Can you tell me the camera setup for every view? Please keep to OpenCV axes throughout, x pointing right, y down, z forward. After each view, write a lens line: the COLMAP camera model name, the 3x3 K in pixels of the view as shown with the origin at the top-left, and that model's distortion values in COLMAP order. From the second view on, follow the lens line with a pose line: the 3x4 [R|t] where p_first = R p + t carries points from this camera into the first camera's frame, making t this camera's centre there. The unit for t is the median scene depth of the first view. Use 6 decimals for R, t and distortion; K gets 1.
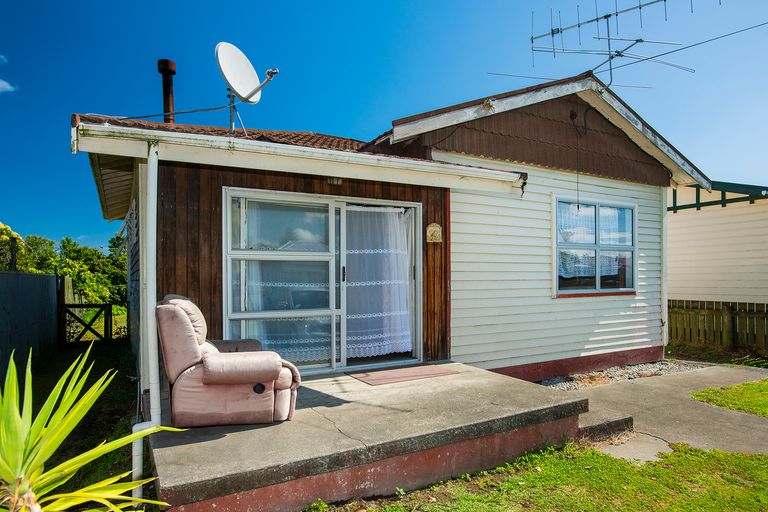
lens RADIAL K [[471.6, 0, 380.4], [0, 471.6, 276.6], [0, 0, 1]] dist [-0.001632, 0.000171]
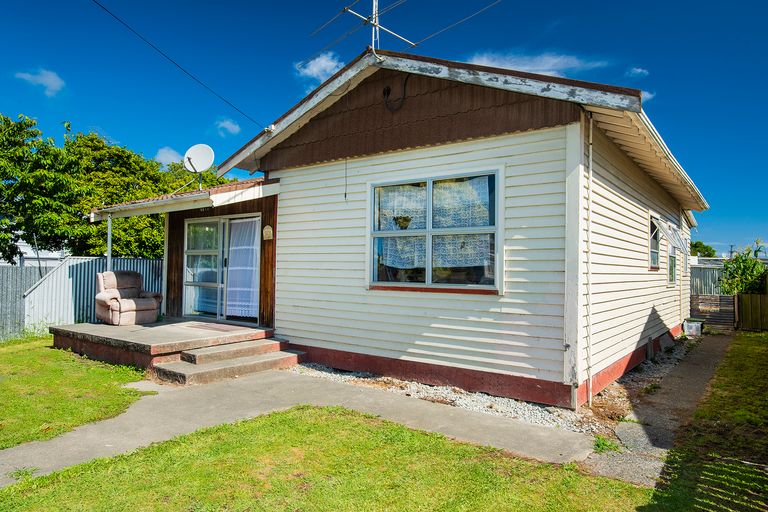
lens RADIAL K [[501.5, 0, 383.3], [0, 501.5, 255.3], [0, 0, 1]] dist [0.001374, 0.000158]
pose [[0.394002, -0.012610, -0.919023, 1.531146], [-0.016926, 0.999637, -0.020973, -0.003246], [0.918954, 0.023819, 0.393646, 0.725450]]
